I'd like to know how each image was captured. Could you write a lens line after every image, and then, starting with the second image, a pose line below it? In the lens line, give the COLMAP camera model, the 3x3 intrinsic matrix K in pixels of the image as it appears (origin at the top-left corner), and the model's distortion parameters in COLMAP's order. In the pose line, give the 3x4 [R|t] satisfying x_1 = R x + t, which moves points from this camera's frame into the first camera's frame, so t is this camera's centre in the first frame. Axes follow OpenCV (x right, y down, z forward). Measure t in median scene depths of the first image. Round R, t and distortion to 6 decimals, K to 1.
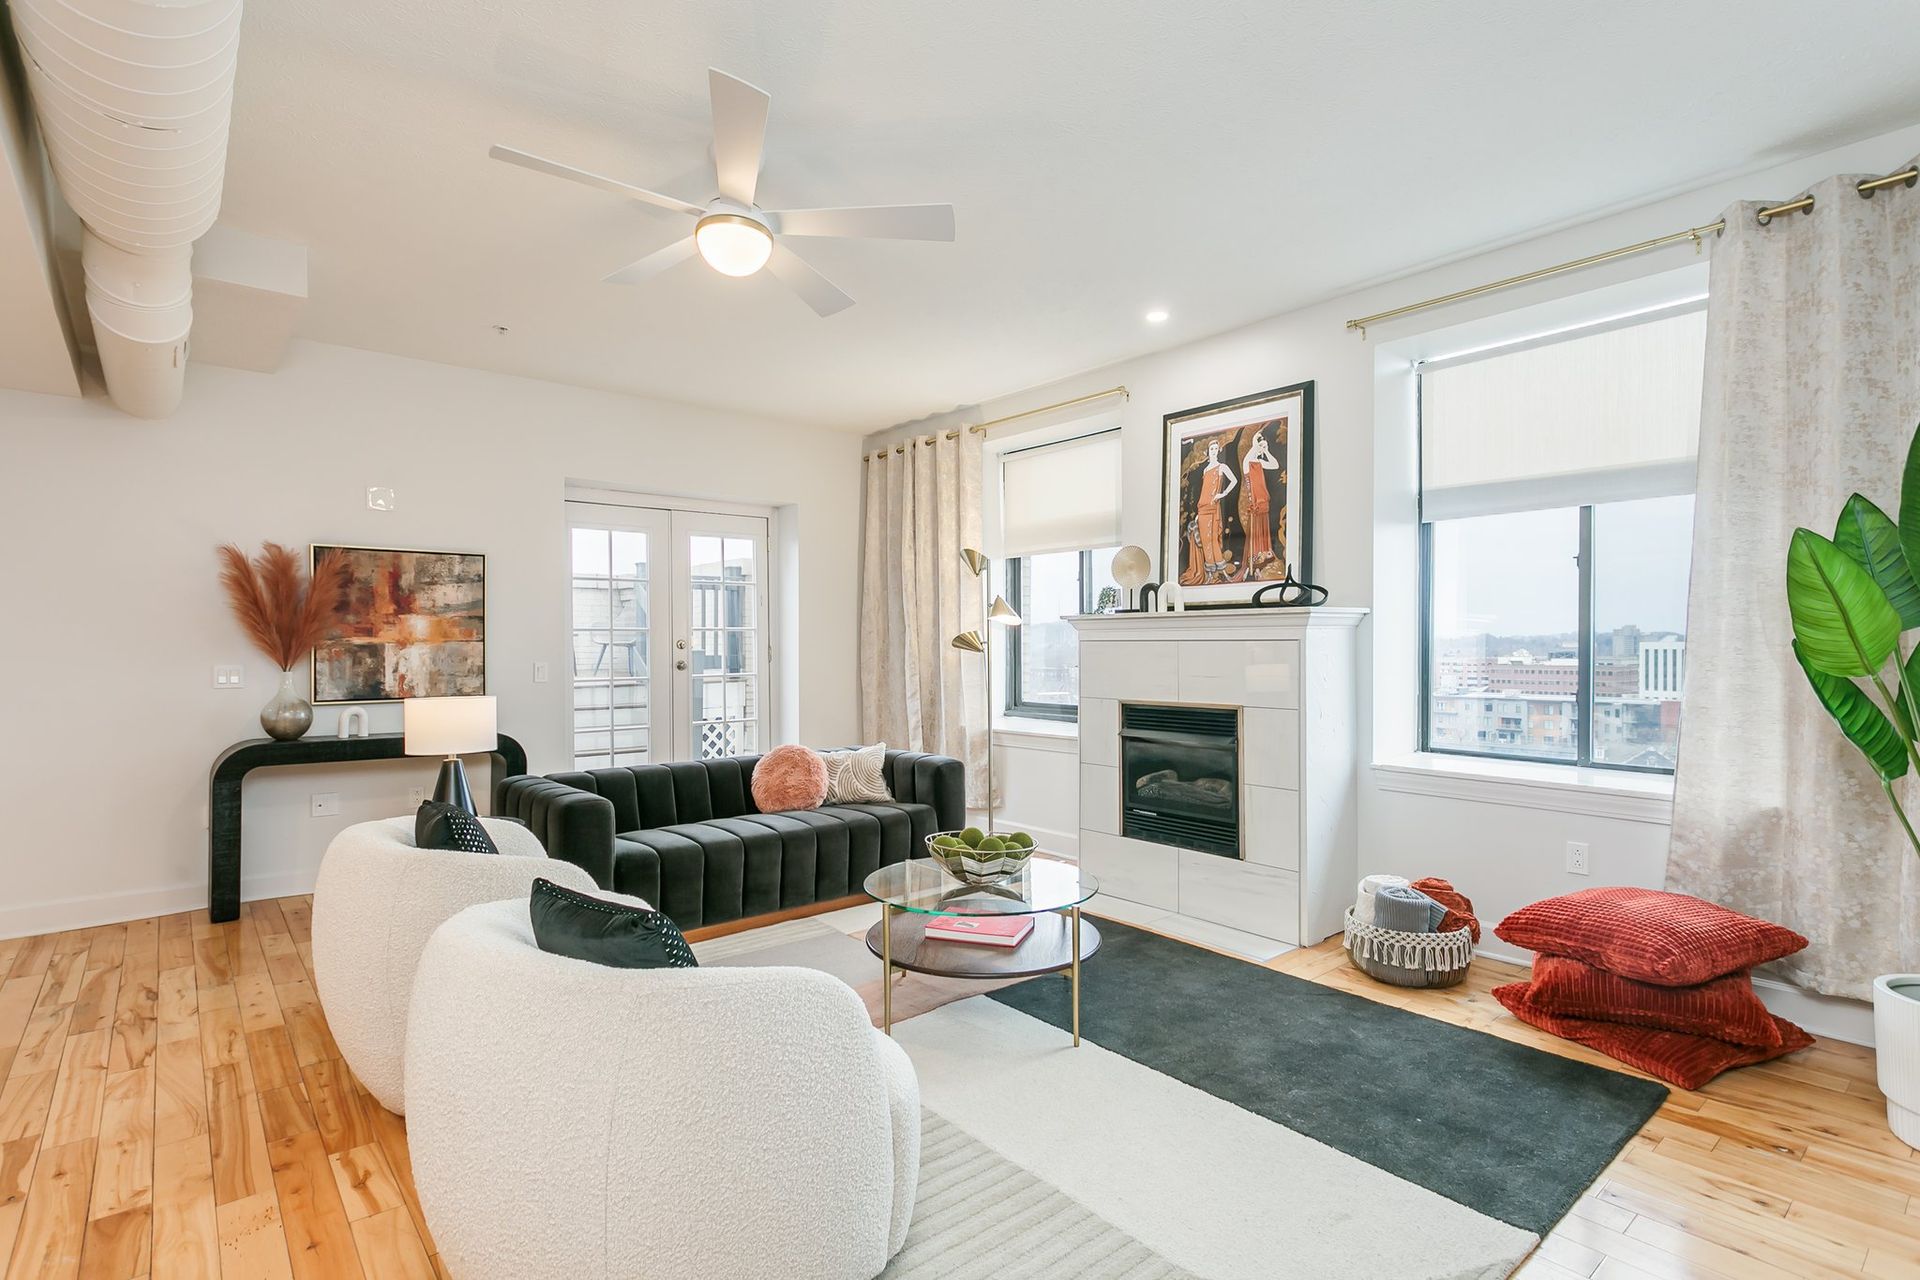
lens RADIAL K [[929.2, 0, 960.2], [0, 929.2, 648.1], [0, 0, 1]] dist [-0.005079, 0.002011]
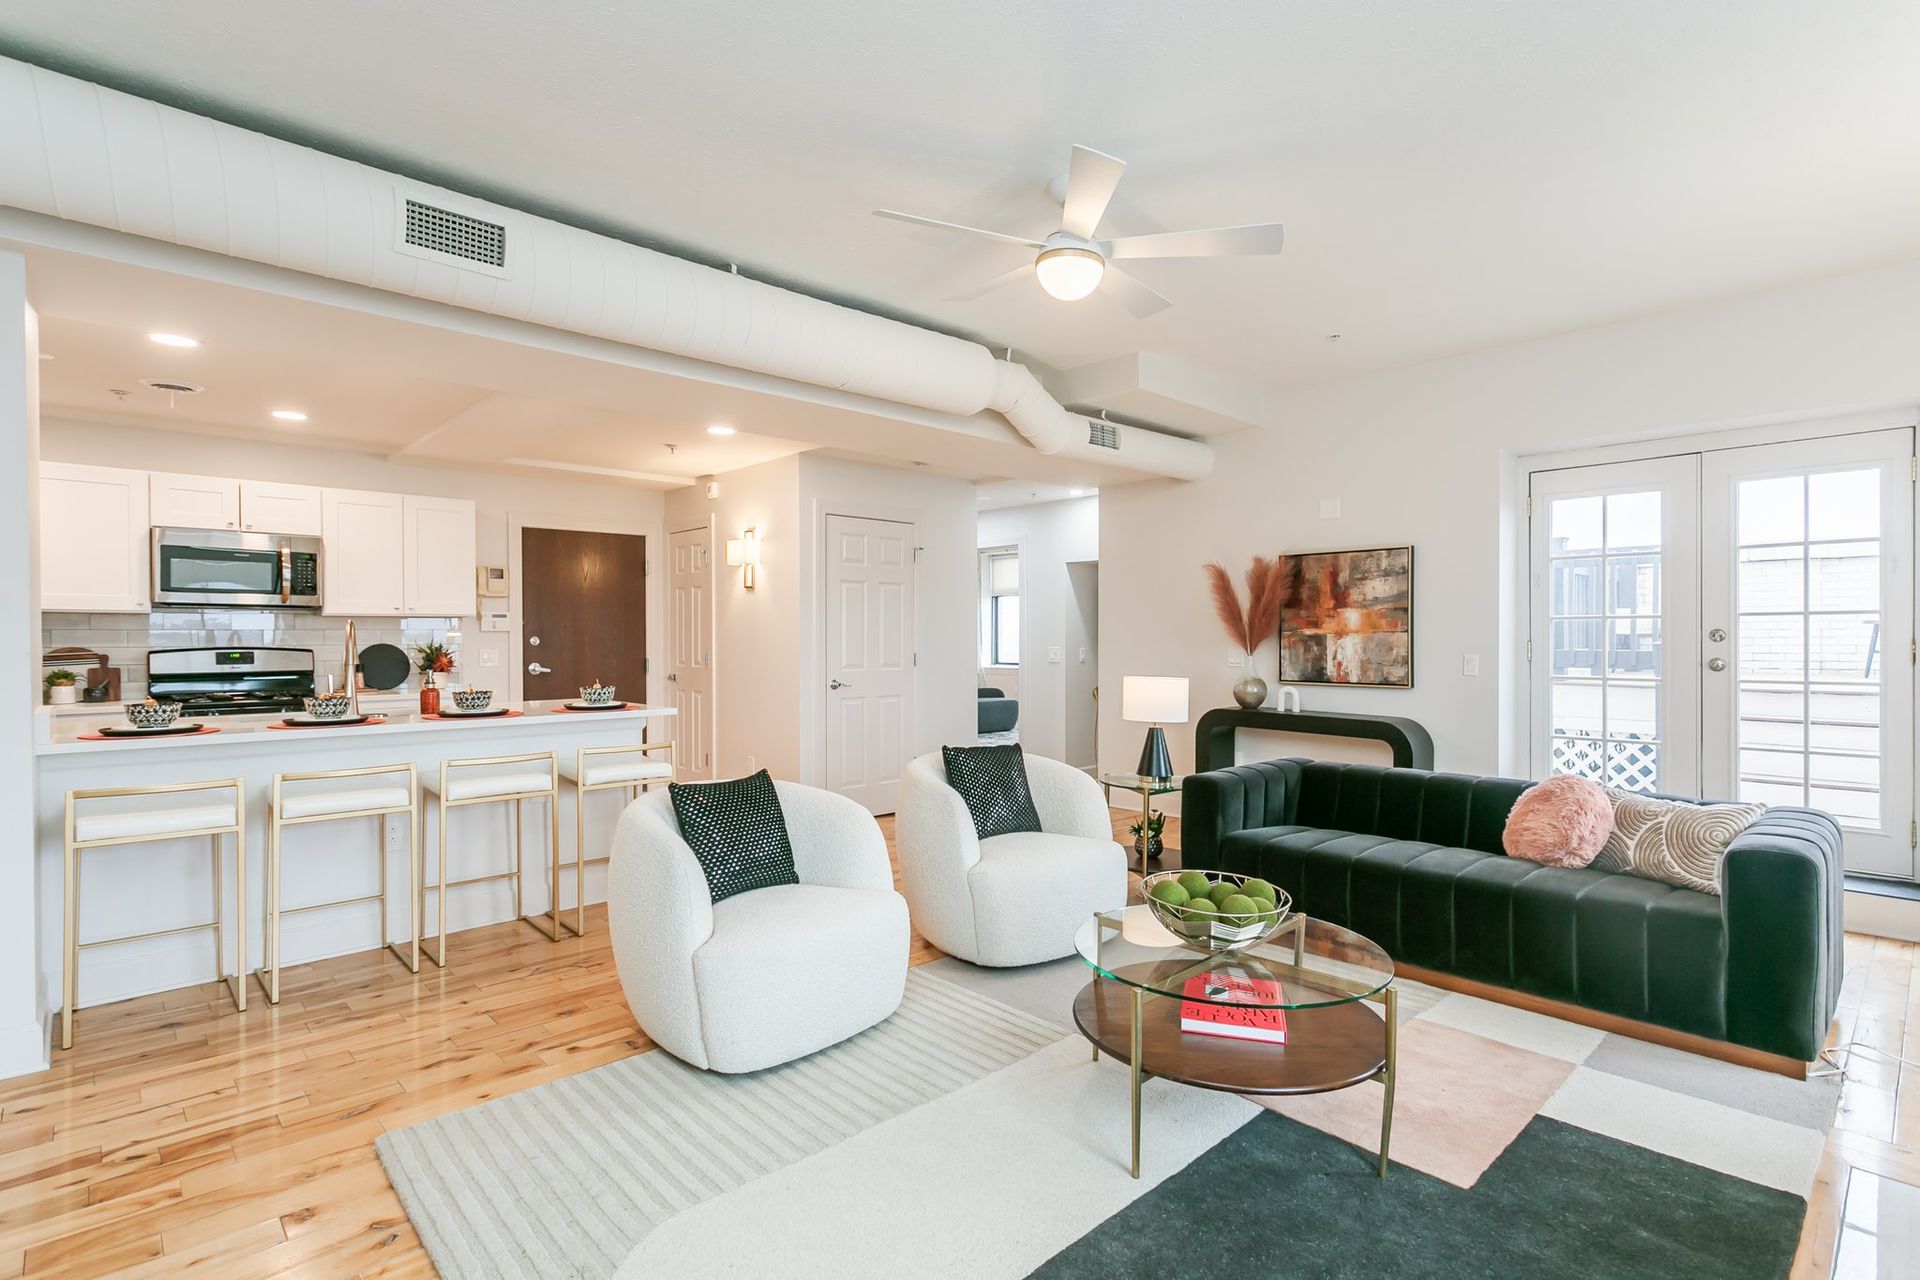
lens RADIAL K [[929.2, 0, 948.2], [0, 929.2, 634.0], [0, 0, 1]] dist [-0.005079, 0.002011]
pose [[0.045932, 0.002036, -0.998943, 0.546547], [-0.002790, 0.999994, 0.001910, -0.006341], [0.998941, 0.002700, 0.045937, 0.511494]]
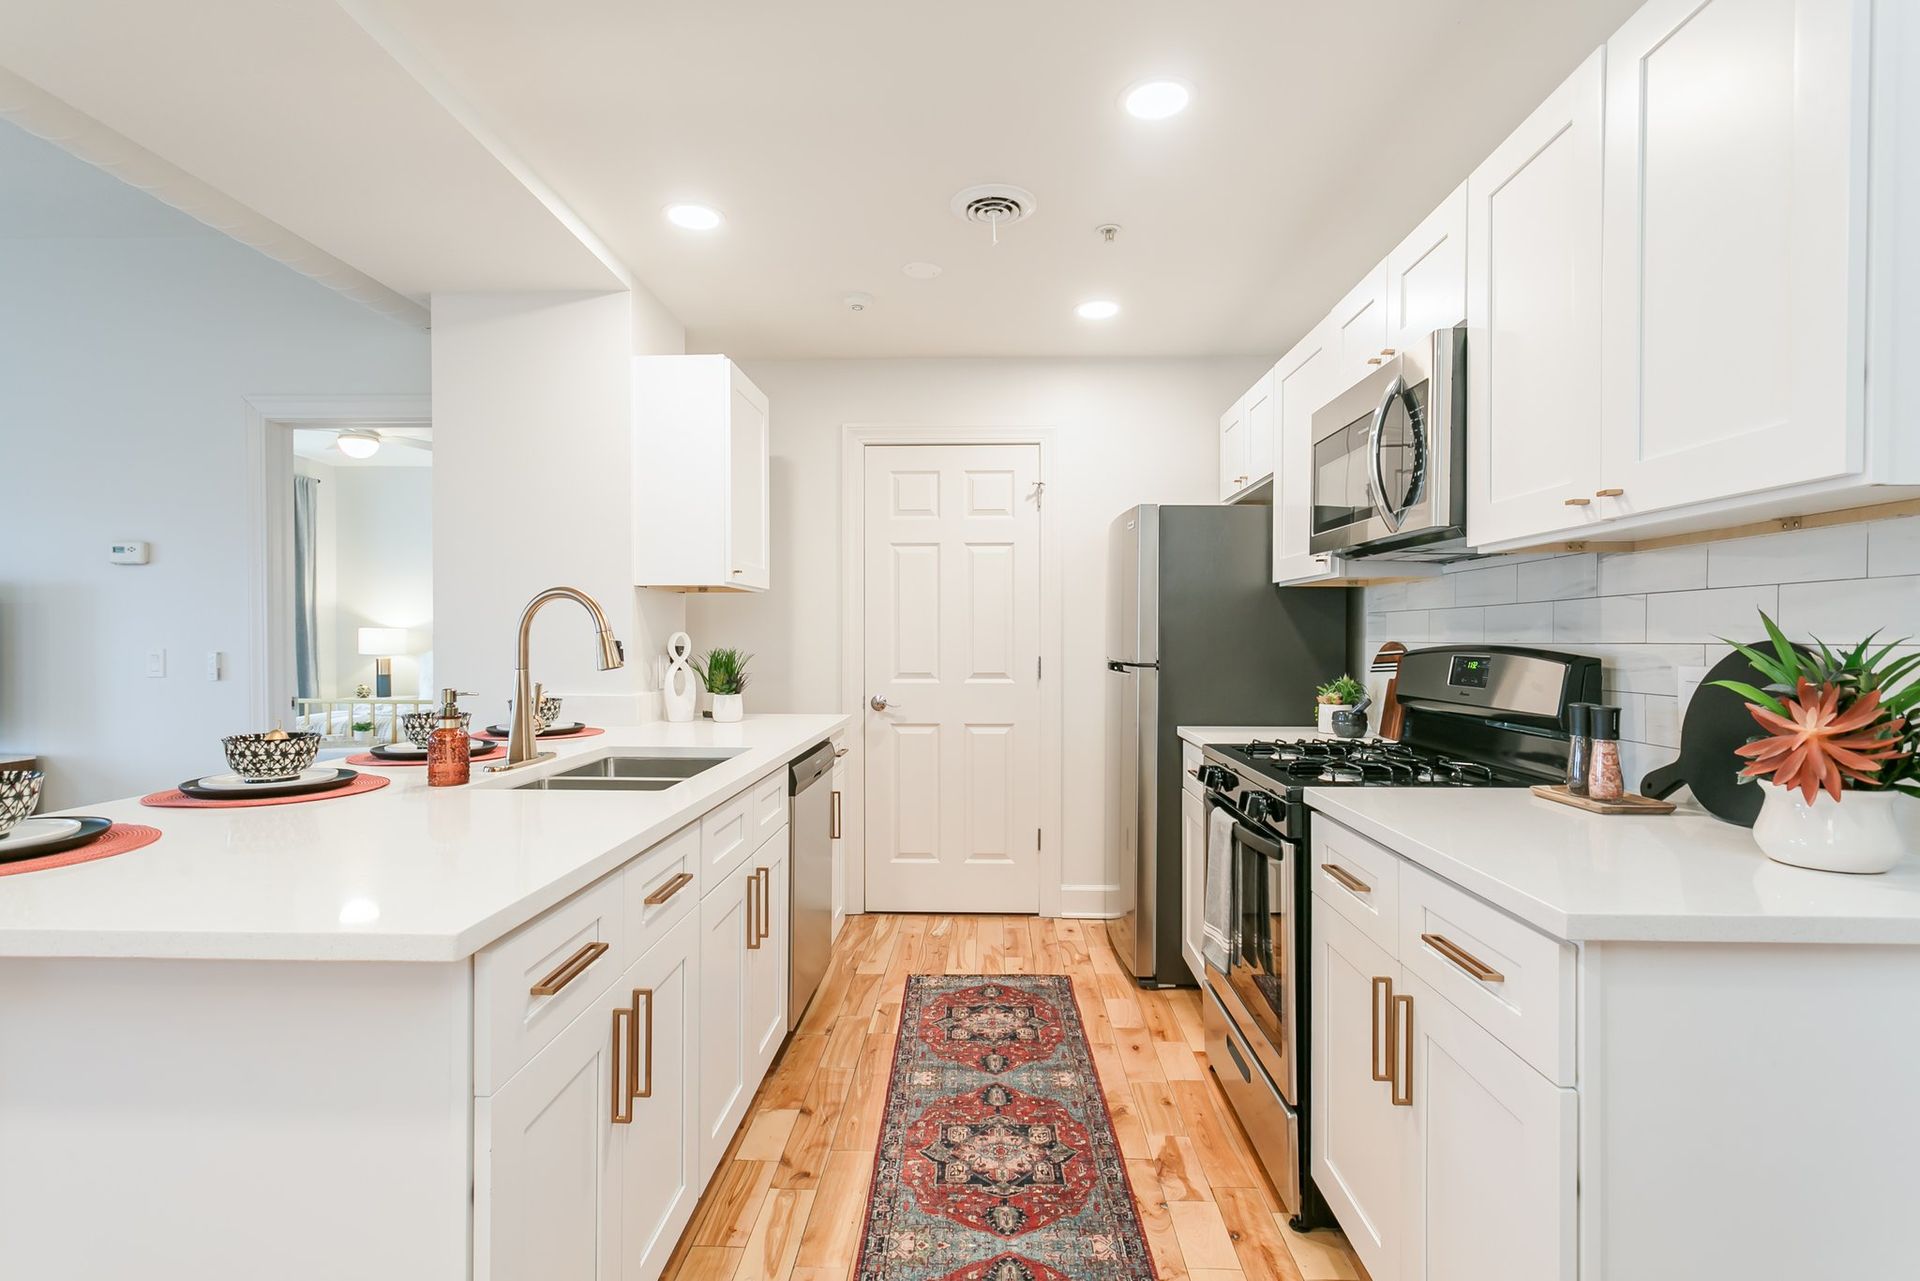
lens RADIAL K [[929.2, 0, 977.2], [0, 929.2, 642.1], [0, 0, 1]] dist [-0.005079, 0.002011]
pose [[-0.749591, -0.001767, 0.661899, -0.846791], [0.003359, 0.999973, 0.006473, 0.009906], [-0.661893, 0.007075, -0.749565, 0.192450]]
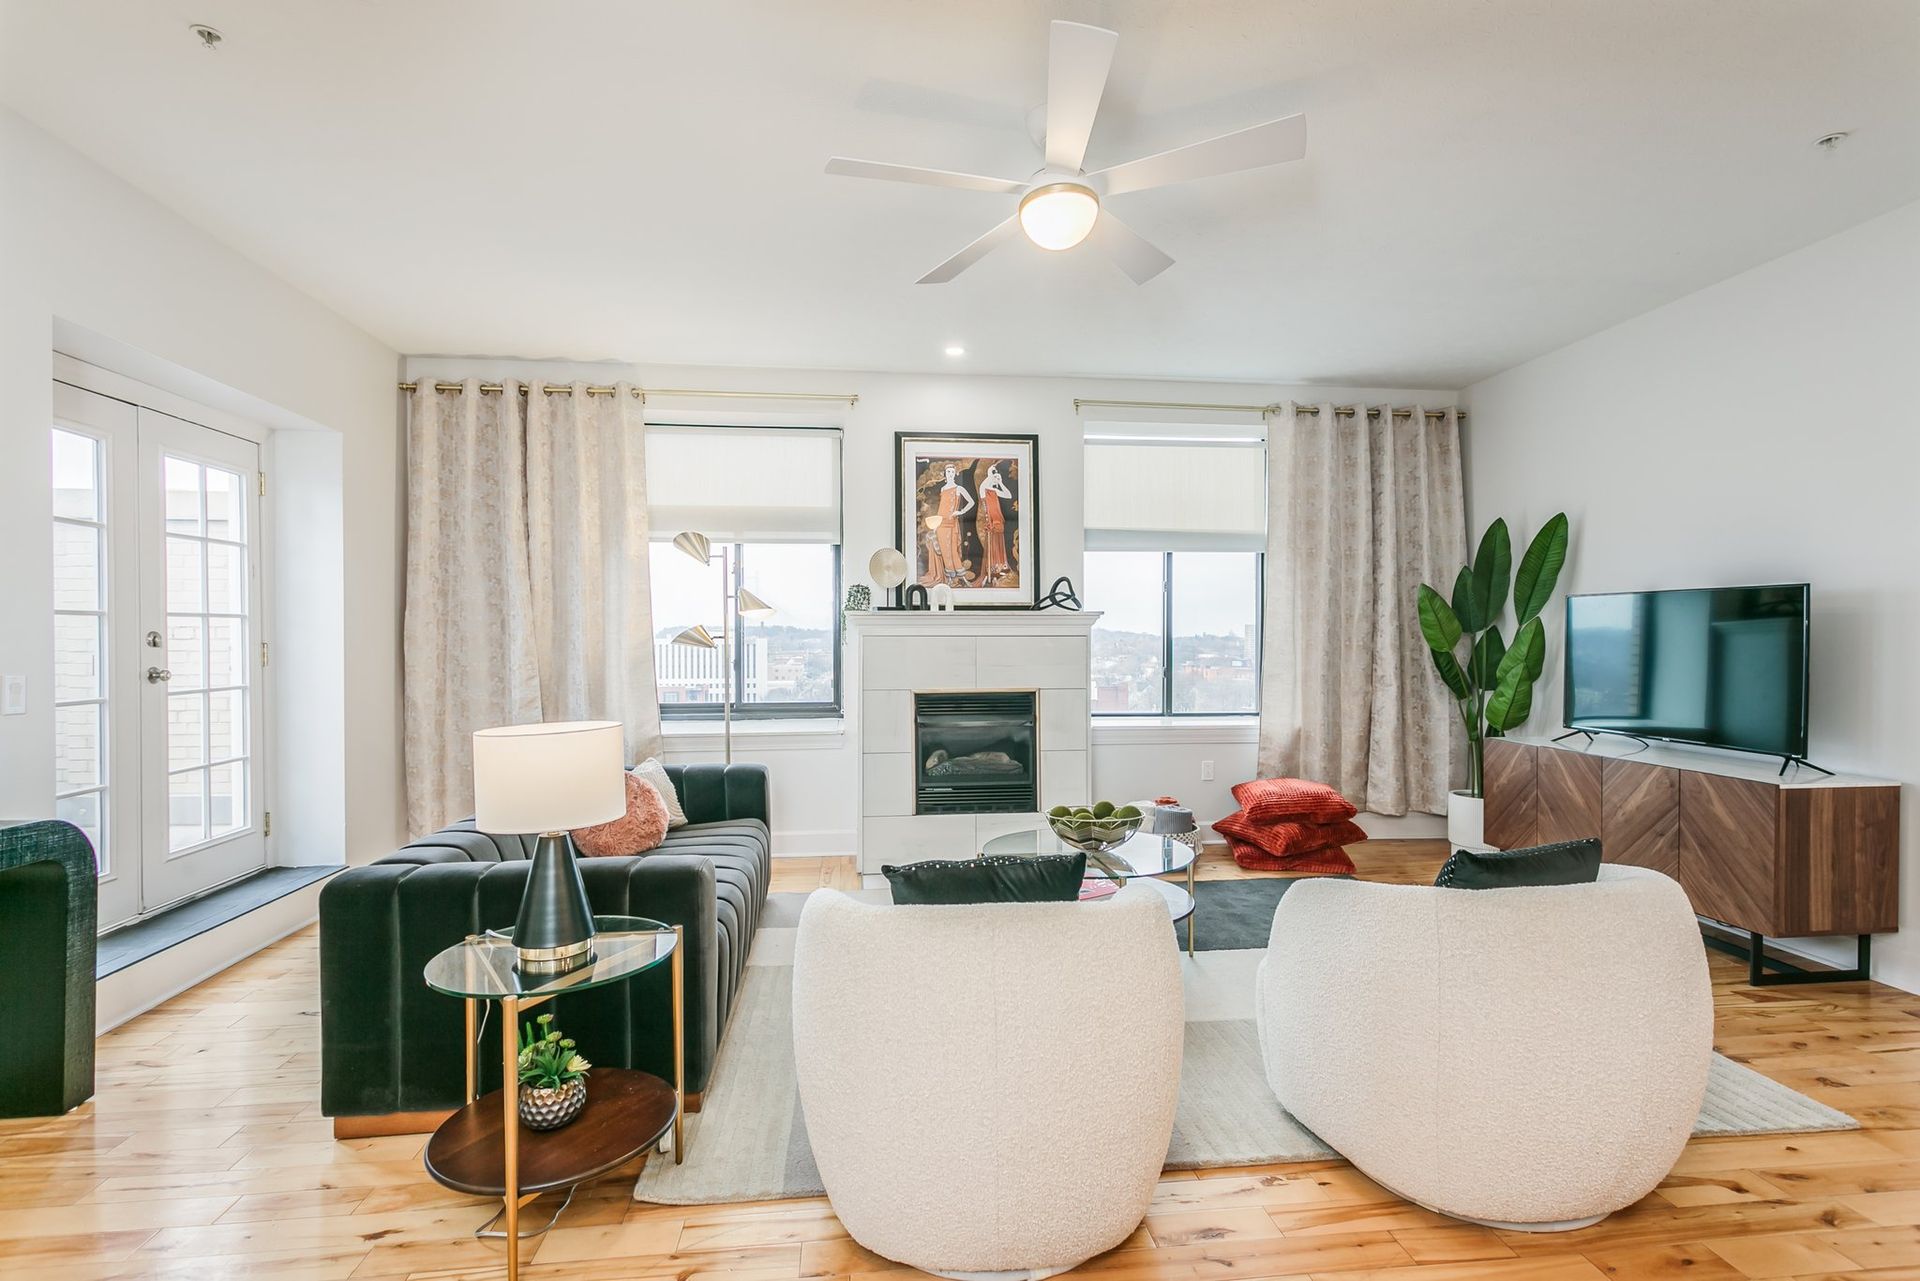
lens RADIAL K [[929.2, 0, 954.4], [0, 929.2, 642.1], [0, 0, 1]] dist [-0.005079, 0.002011]
pose [[0.548897, -0.003117, 0.835884, -0.709568], [0.002402, 0.999995, 0.002152, -0.003029], [-0.835887, 0.000826, 0.548901, 0.360347]]
